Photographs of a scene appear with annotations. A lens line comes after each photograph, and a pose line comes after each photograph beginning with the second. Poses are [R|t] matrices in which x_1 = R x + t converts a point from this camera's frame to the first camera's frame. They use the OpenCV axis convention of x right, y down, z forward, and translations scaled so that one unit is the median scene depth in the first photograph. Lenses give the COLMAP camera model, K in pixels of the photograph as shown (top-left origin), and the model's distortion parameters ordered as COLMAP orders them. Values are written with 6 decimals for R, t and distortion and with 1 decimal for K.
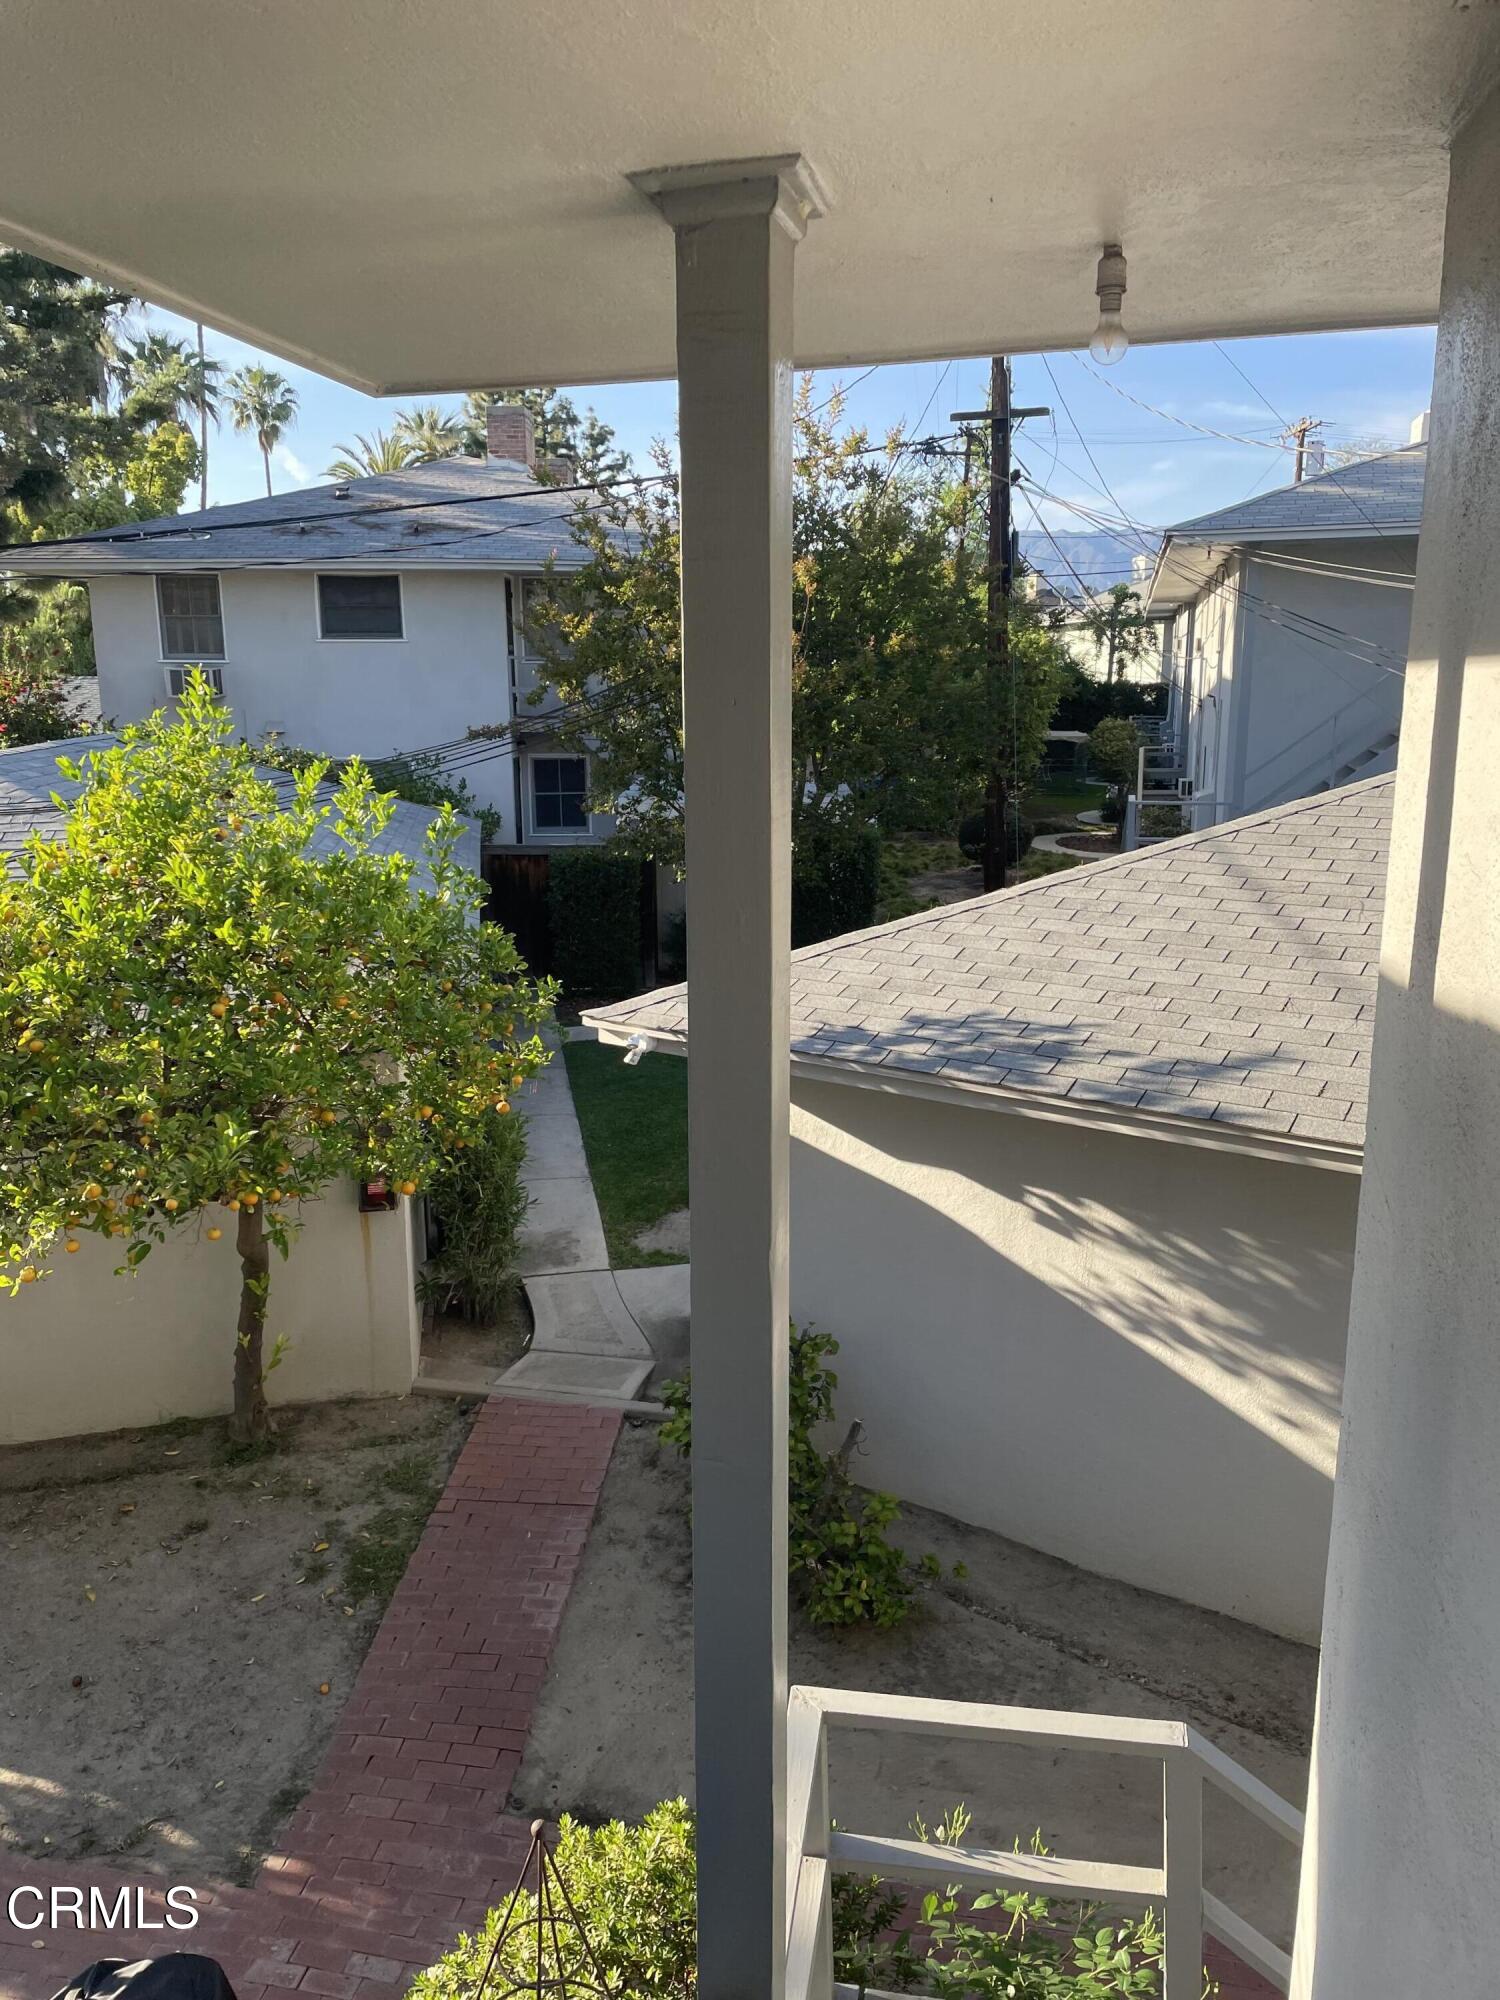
lens RADIAL K [[1505.9, 0, 756.0], [0, 1505.9, 1000.9], [0, 0, 1]] dist [0.042646, -0.024600]
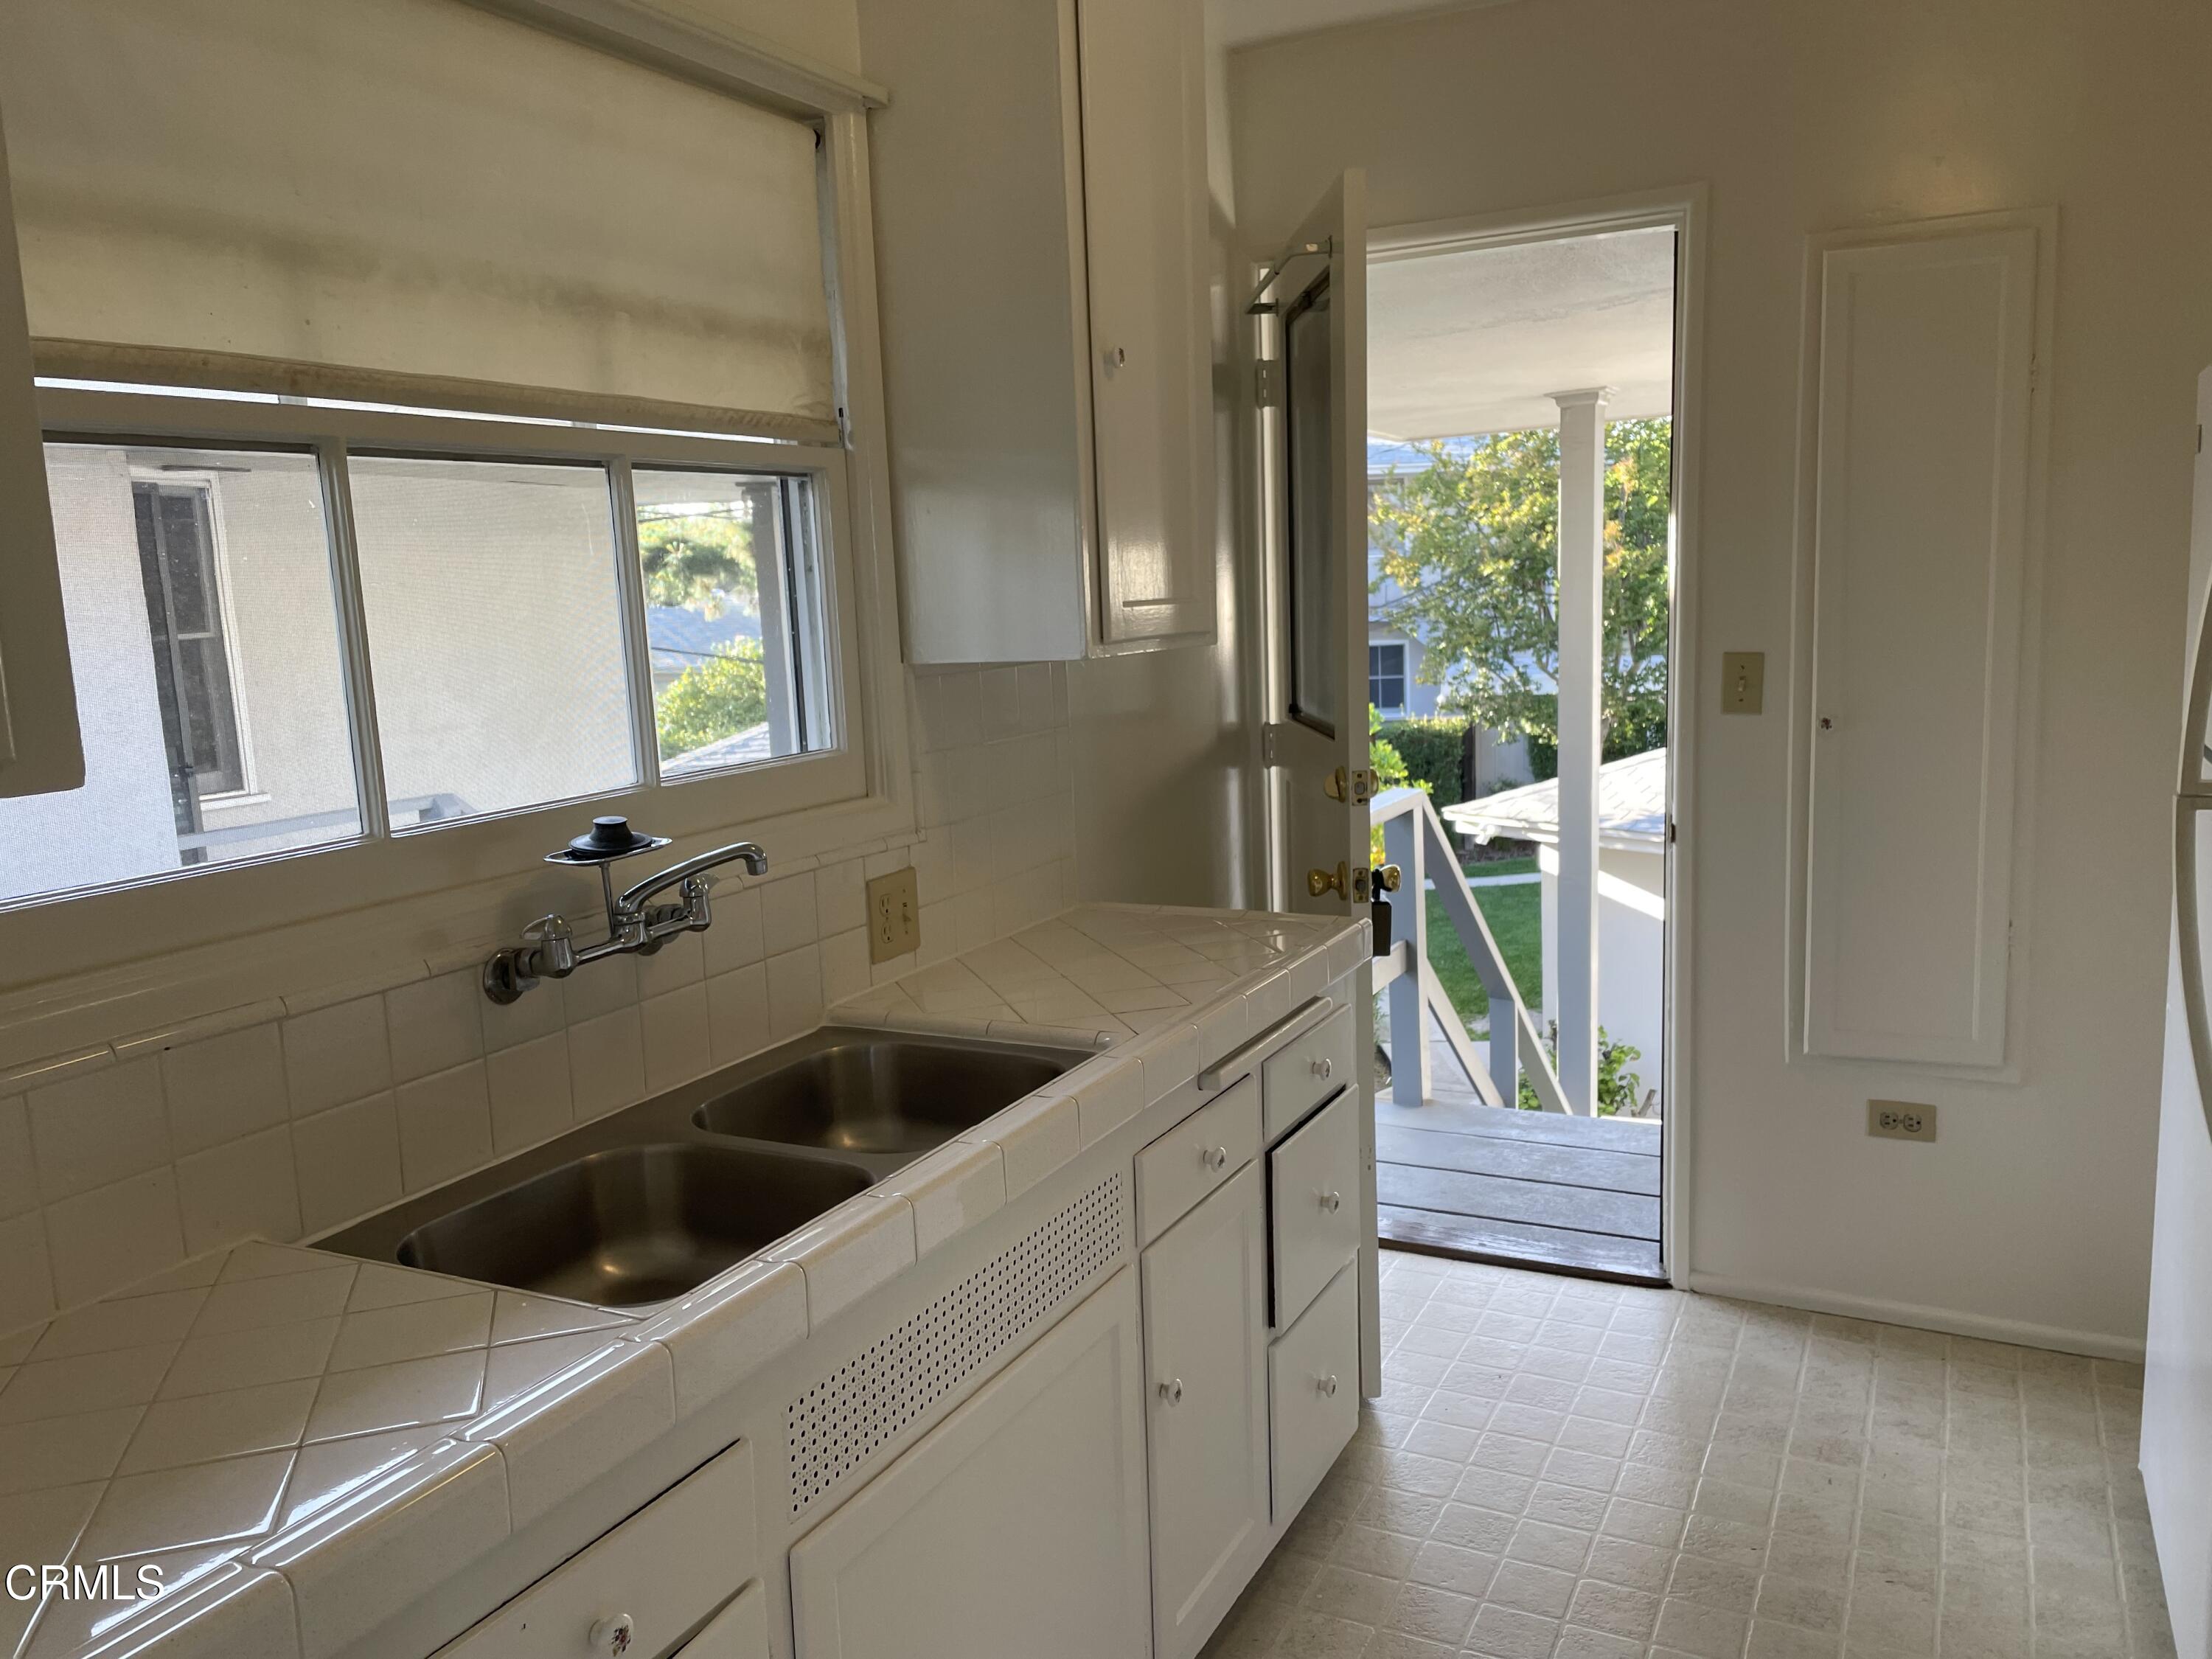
lens RADIAL K [[1665.5, 0, 1099.5], [0, 1665.5, 834.5], [0, 0, 1]] dist [0.042646, -0.024600]
pose [[0.963402, 0.010256, -0.267865, -0.006537], [-0.024834, 0.998385, -0.051093, 0.064757], [0.266908, 0.055876, 0.962101, -0.303426]]
